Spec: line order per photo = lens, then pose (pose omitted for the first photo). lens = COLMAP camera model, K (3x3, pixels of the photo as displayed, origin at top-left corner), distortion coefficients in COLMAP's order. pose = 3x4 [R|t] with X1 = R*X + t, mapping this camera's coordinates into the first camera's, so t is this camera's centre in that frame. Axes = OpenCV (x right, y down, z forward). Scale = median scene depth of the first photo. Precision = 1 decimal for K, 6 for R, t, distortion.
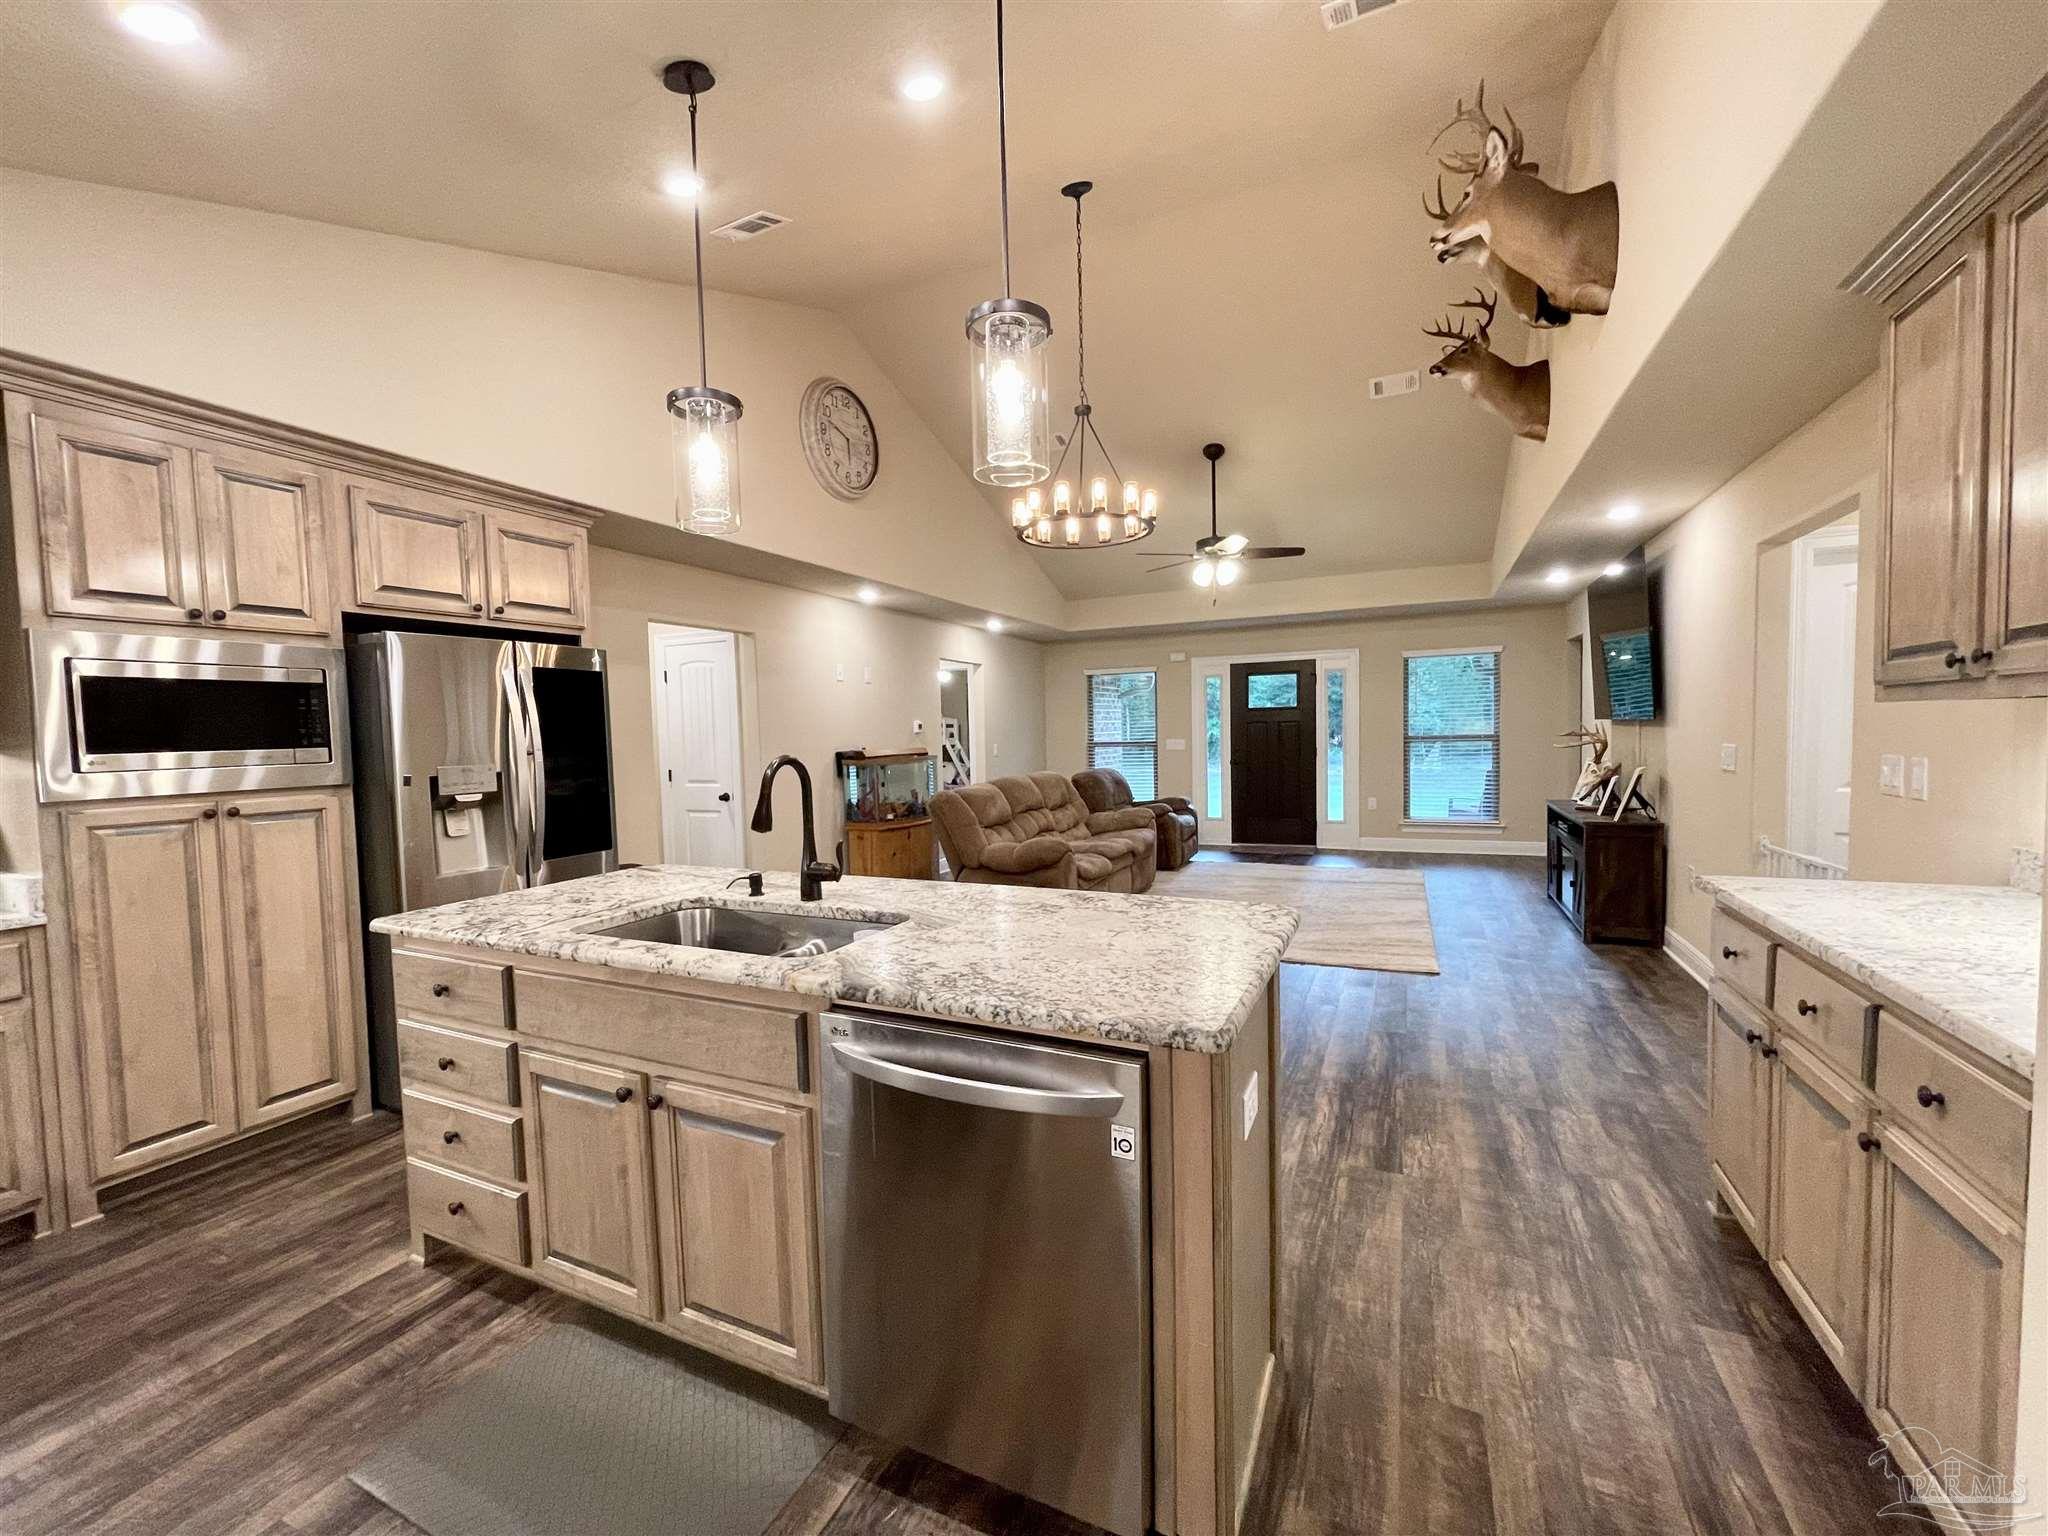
lens RADIAL K [[827.6, 0, 1021.8], [0, 827.6, 773.5], [0, 0, 1]] dist [0.000244, 0.000273]
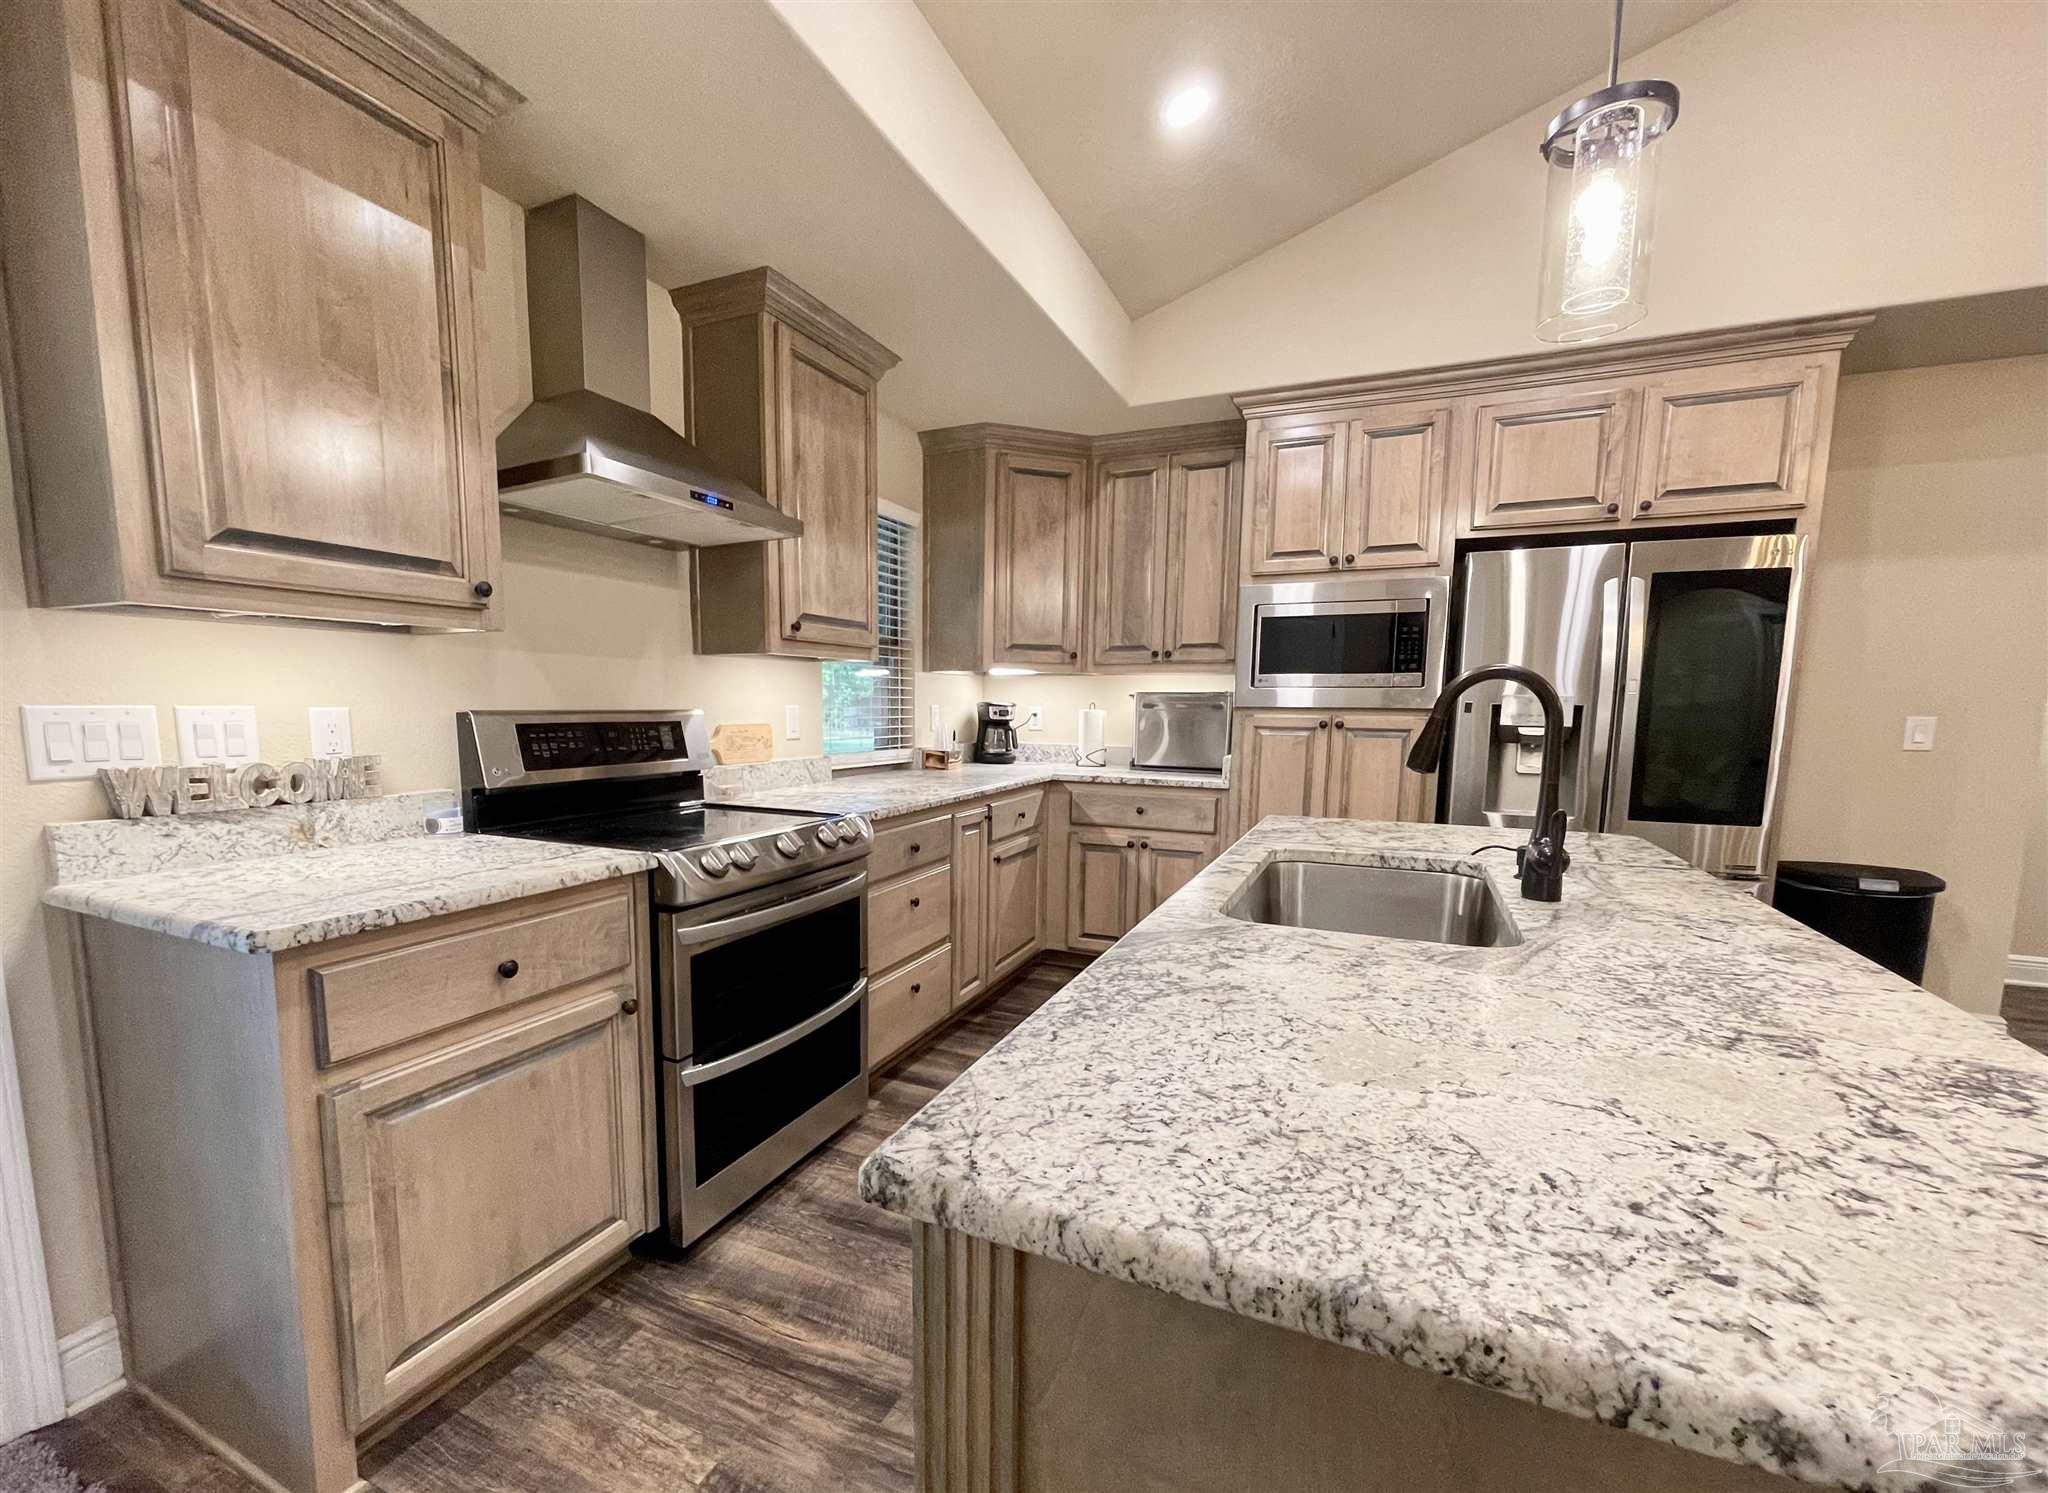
lens RADIAL K [[879.0, 0, 972.8], [0, 879.0, 792.3], [0, 0, 1]] dist [-0.001913, -0.000314]
pose [[-0.007992, 0.130062, -0.991474, 0.335050], [-0.060444, 0.989630, 0.130307, 0.009897], [0.998140, 0.060970, -0.000048, 0.476606]]
